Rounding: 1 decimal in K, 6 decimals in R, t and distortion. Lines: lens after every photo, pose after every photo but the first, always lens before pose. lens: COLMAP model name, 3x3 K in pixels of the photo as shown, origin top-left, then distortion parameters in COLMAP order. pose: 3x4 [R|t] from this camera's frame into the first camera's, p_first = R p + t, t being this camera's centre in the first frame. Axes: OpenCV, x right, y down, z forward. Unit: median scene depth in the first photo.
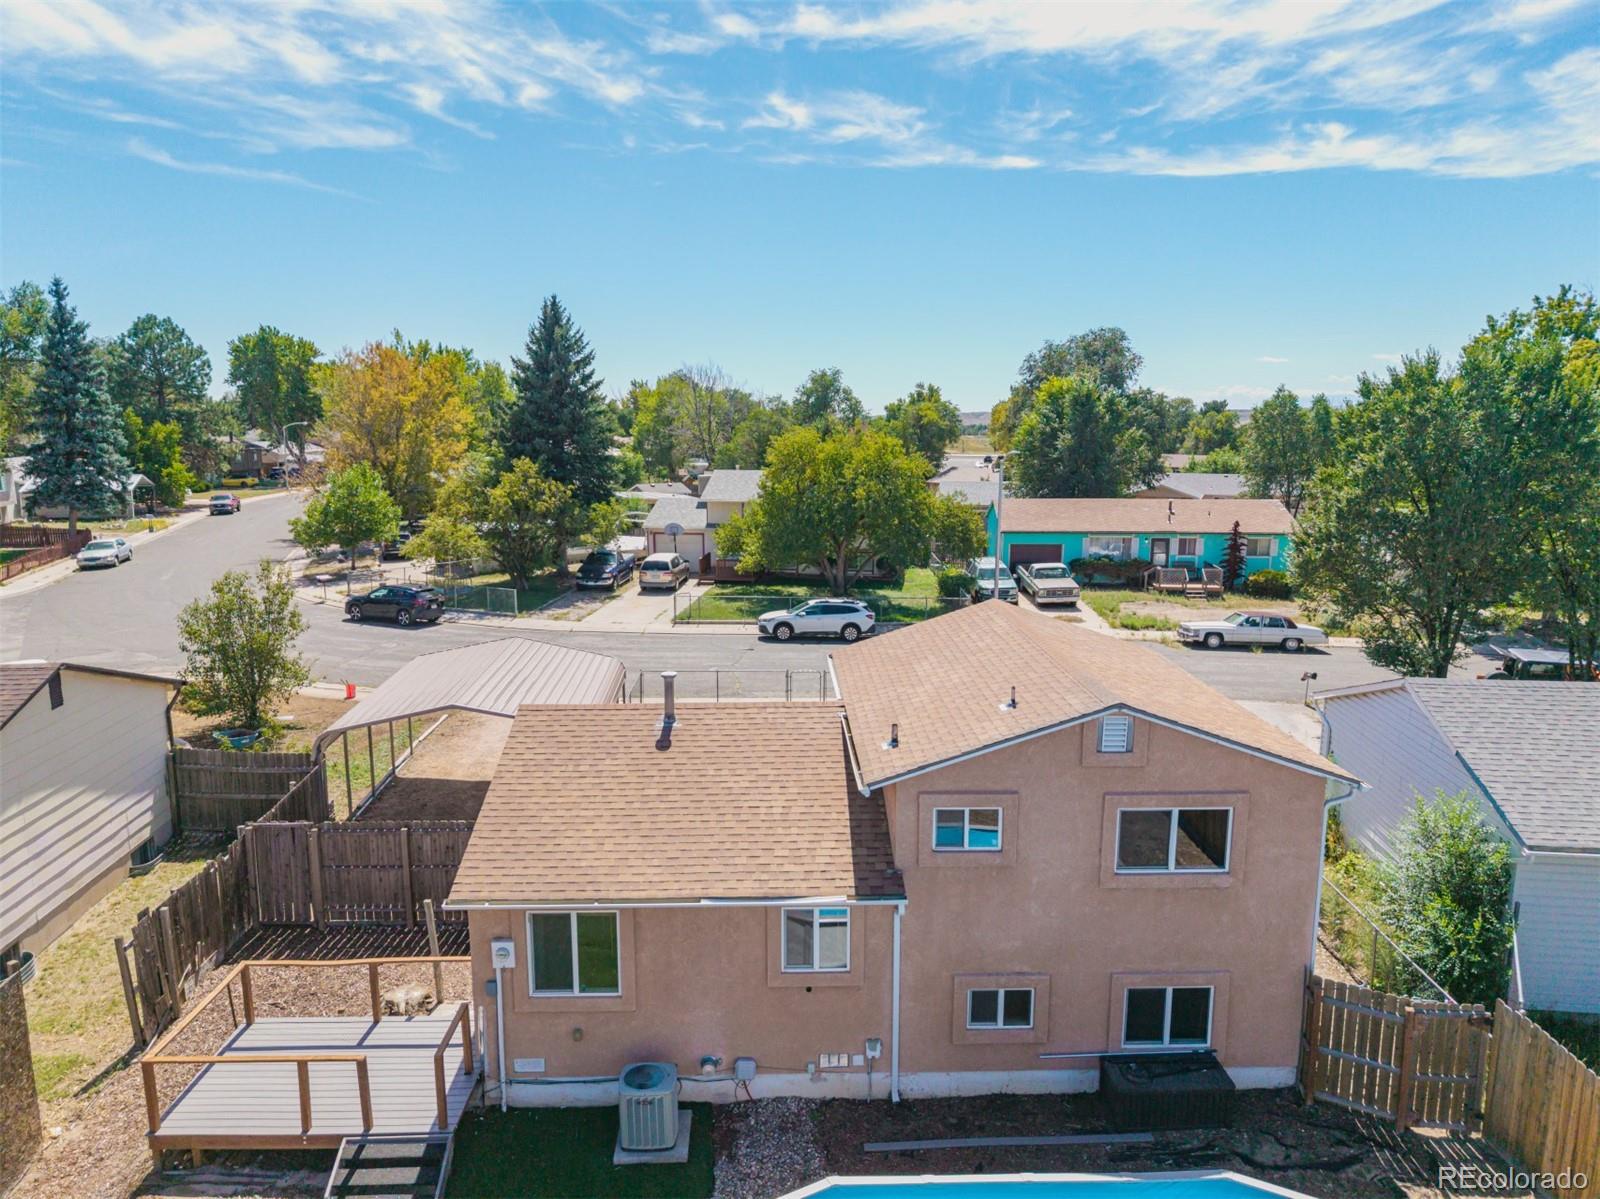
lens RADIAL K [[1077.6, 0, 811.7], [0, 1077.6, 607.0], [0, 0, 1]] dist [0.040415, -0.056046]
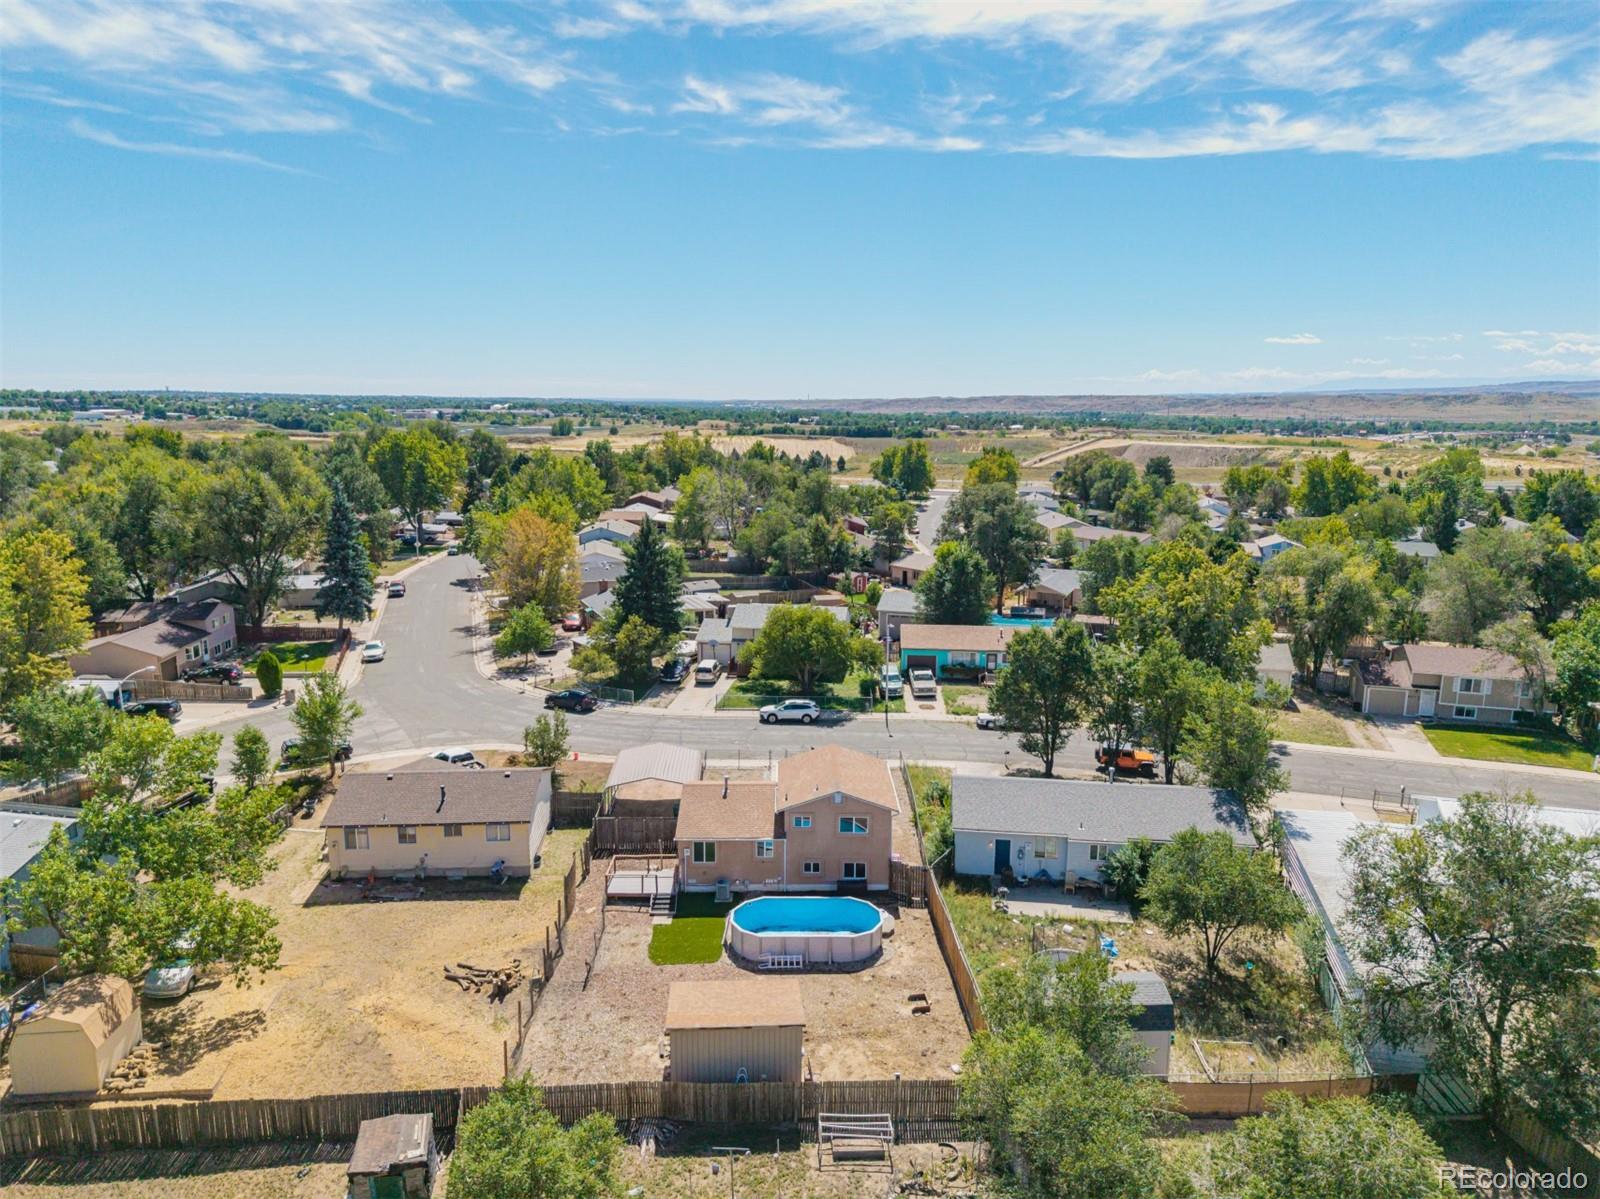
lens RADIAL K [[1077.6, 0, 817.0], [0, 1077.6, 605.1], [0, 0, 1]] dist [0.040415, -0.056046]
pose [[0.999910, 0.005869, -0.012061, 0.063065], [-0.005717, 0.999904, 0.012617, -0.169409], [0.012133, -0.012547, 0.999848, -0.778962]]
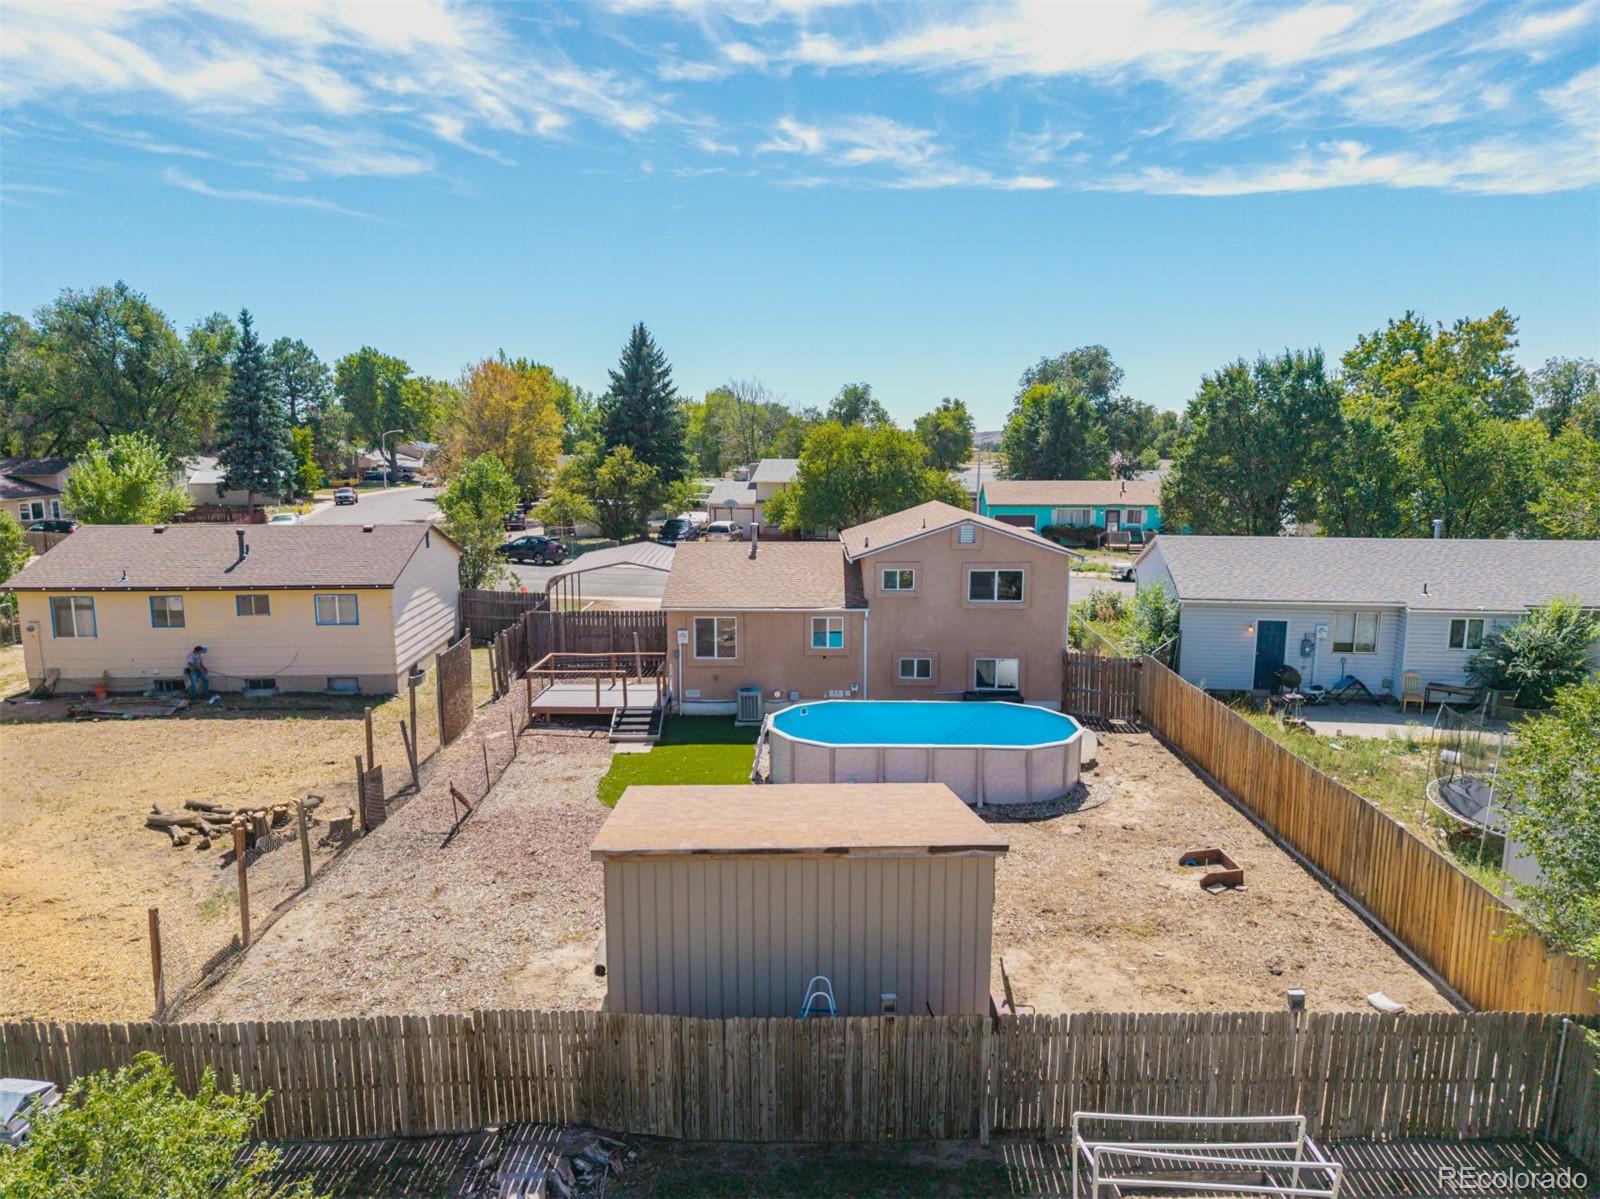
lens RADIAL K [[1077.6, 0, 816.6], [0, 1077.6, 592.3], [0, 0, 1]] dist [0.040415, -0.056046]
pose [[0.999588, 0.001873, -0.028657, 0.011212], [-0.002703, 0.999577, -0.028971, 0.075846], [0.028591, 0.029036, 0.999169, -0.293825]]
